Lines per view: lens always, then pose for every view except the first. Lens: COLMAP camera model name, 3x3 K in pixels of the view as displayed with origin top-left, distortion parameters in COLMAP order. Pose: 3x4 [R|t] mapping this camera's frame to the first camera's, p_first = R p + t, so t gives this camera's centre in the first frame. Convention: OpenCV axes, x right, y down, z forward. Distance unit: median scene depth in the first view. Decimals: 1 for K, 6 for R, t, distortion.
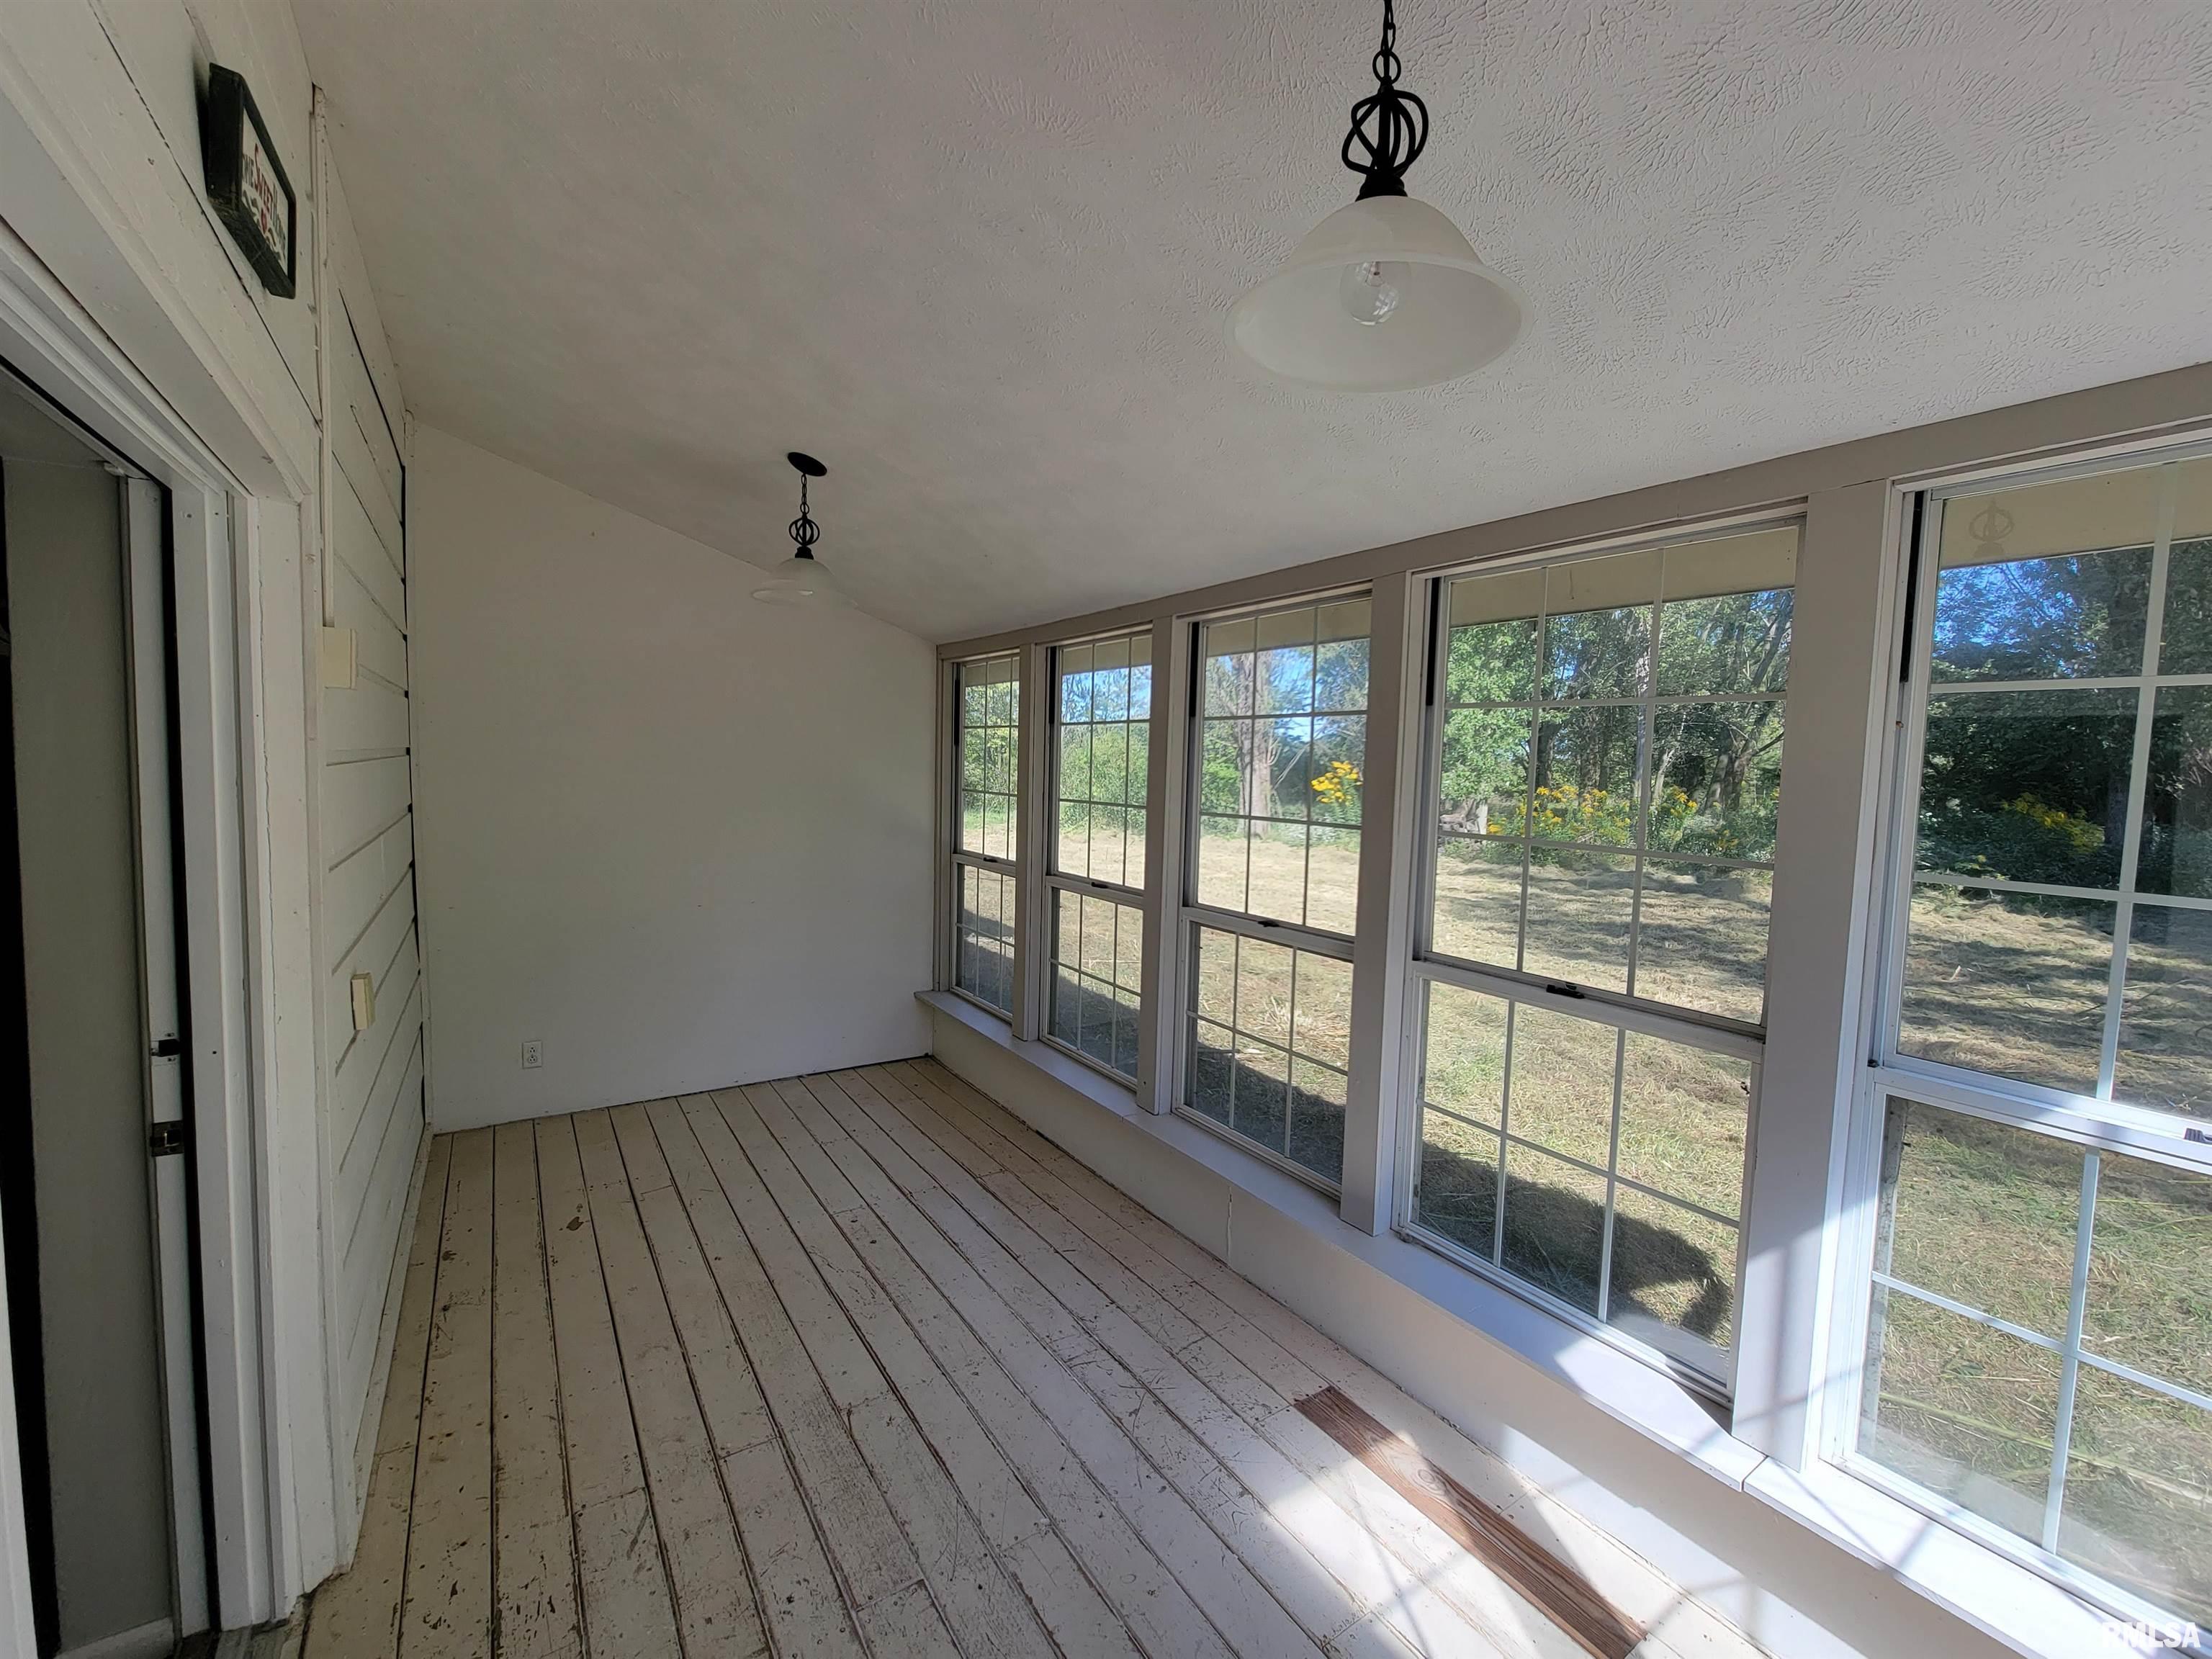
lens RADIAL K [[895.2, 0, 1112.8], [0, 895.2, 824.5], [0, 0, 1]] dist [-0.004056, -0.000073]
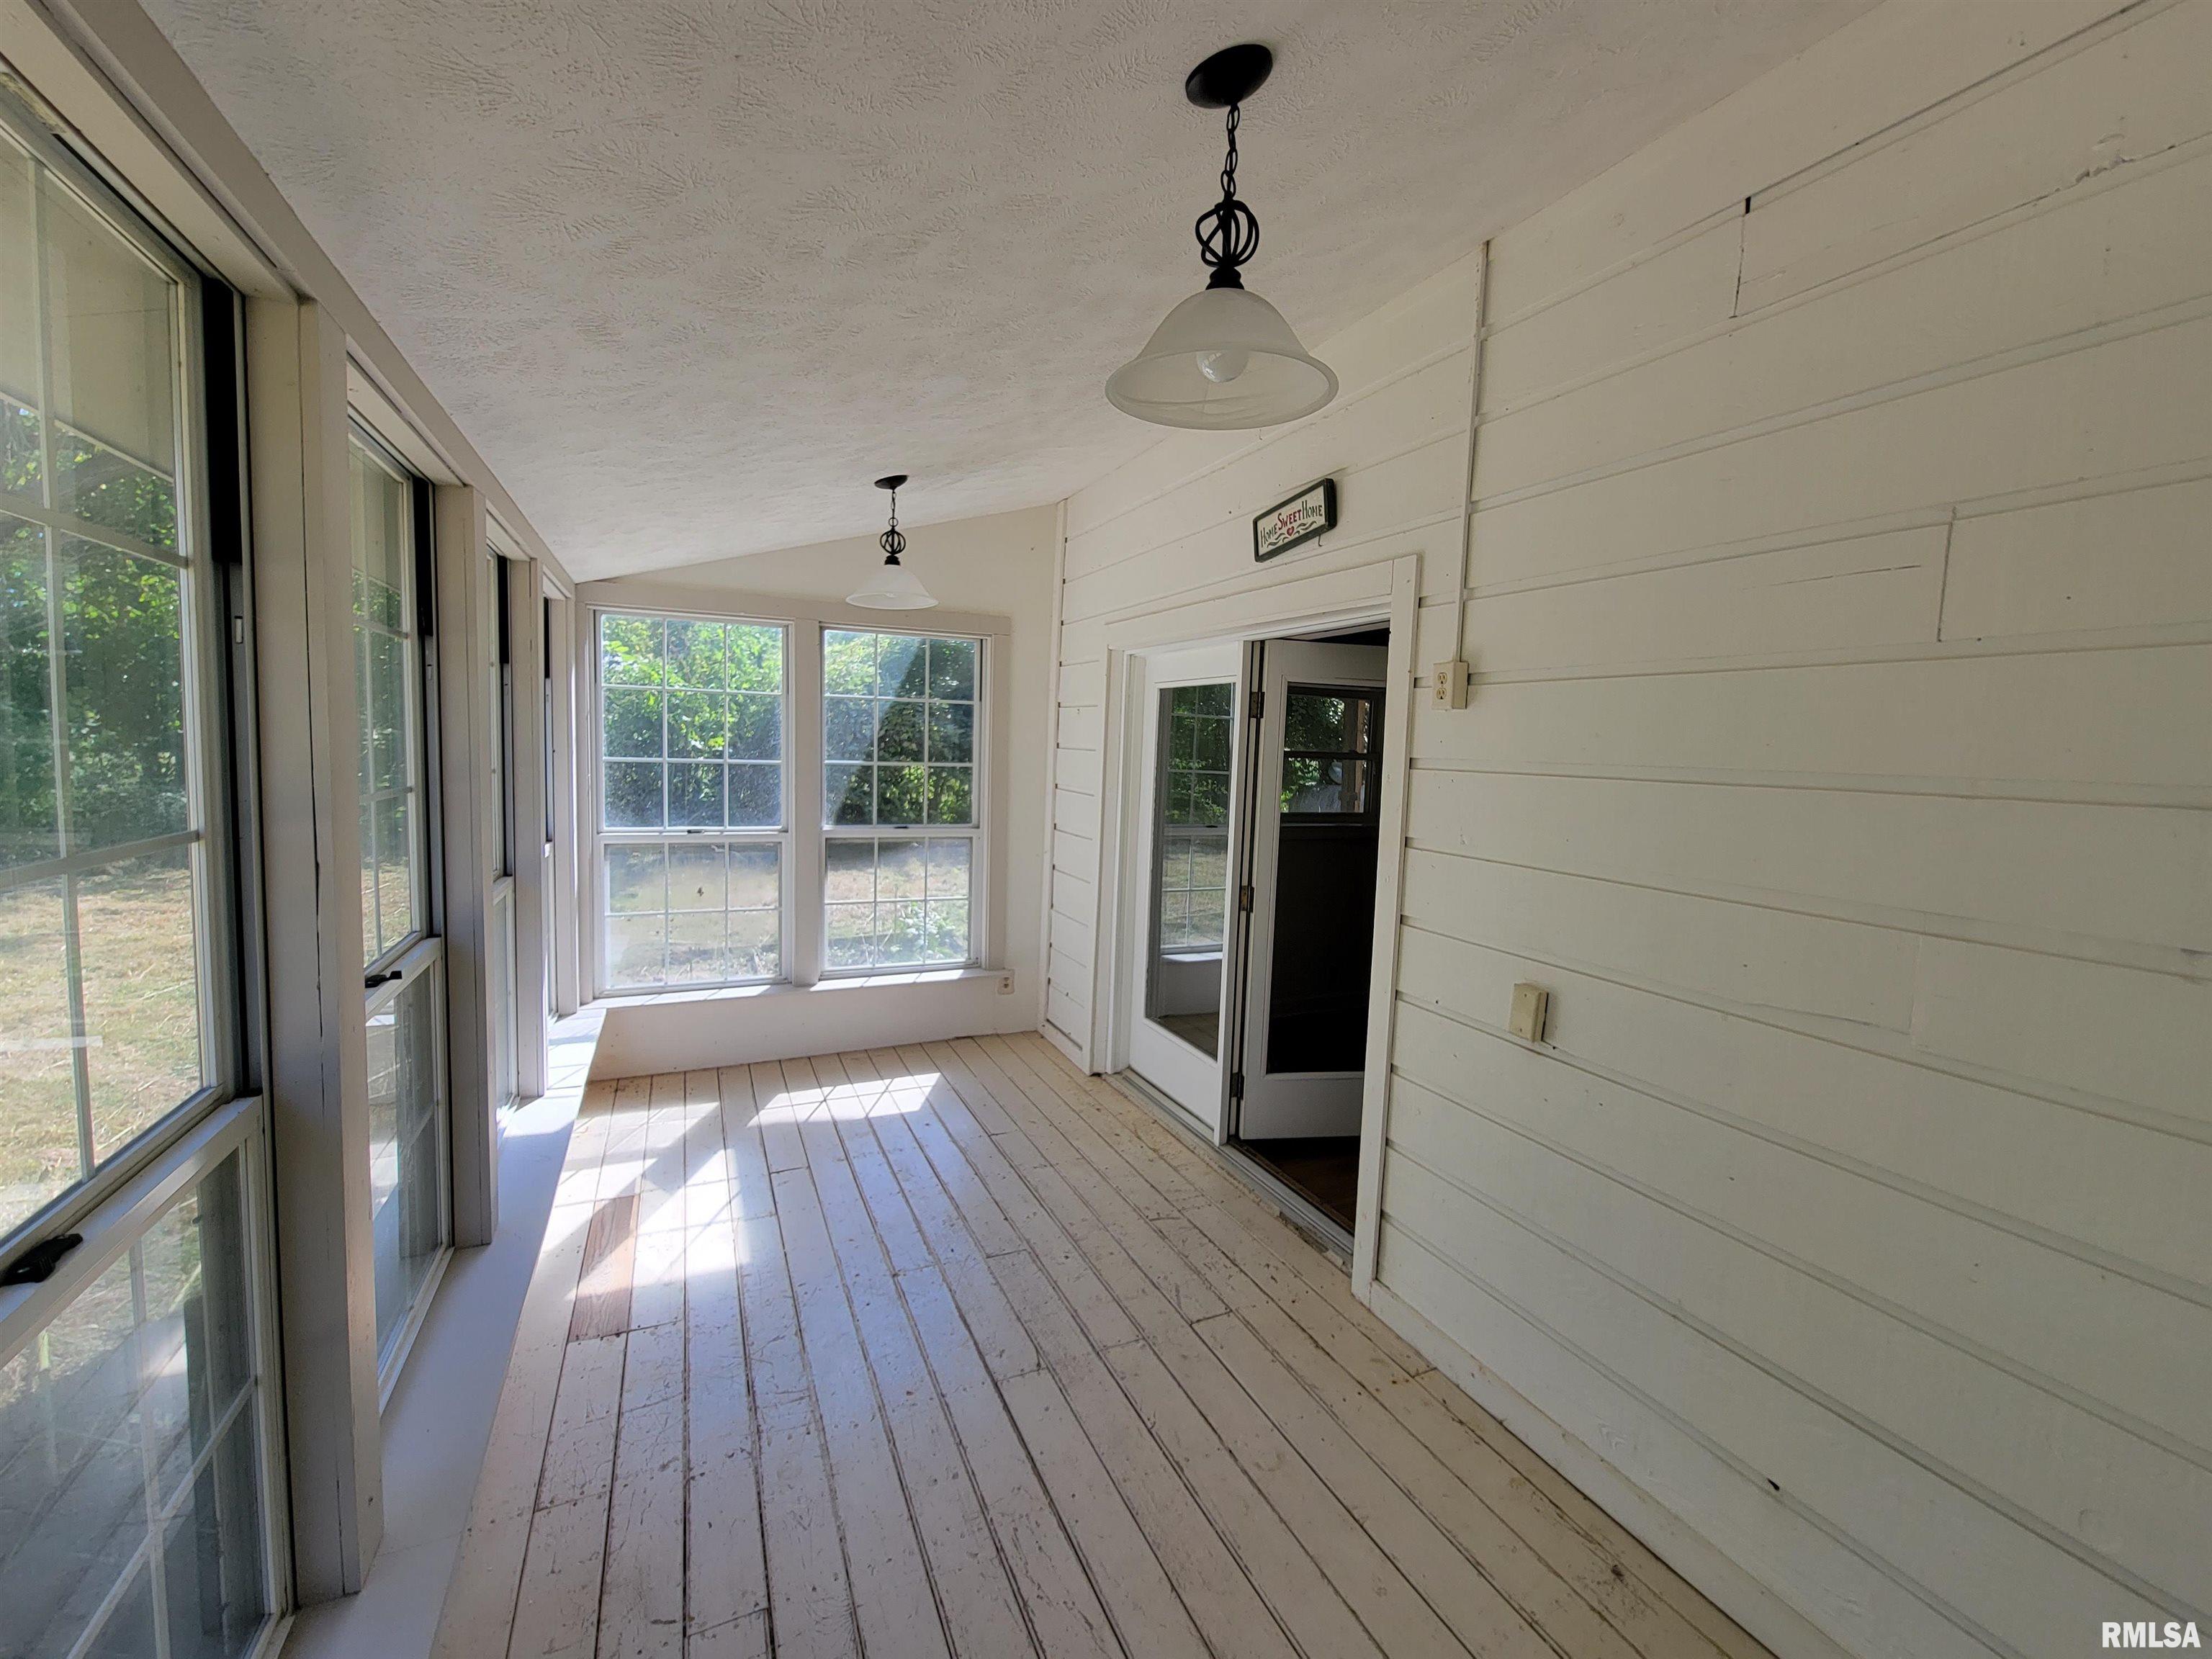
lens RADIAL K [[895.2, 0, 1112.8], [0, 895.2, 824.5], [0, 0, 1]] dist [-0.004056, -0.000073]
pose [[-0.985218, -0.075966, 0.153543, -0.473552], [-0.053183, 0.987647, 0.147393, -0.122319], [-0.162843, 0.137048, -0.977088, 1.847179]]
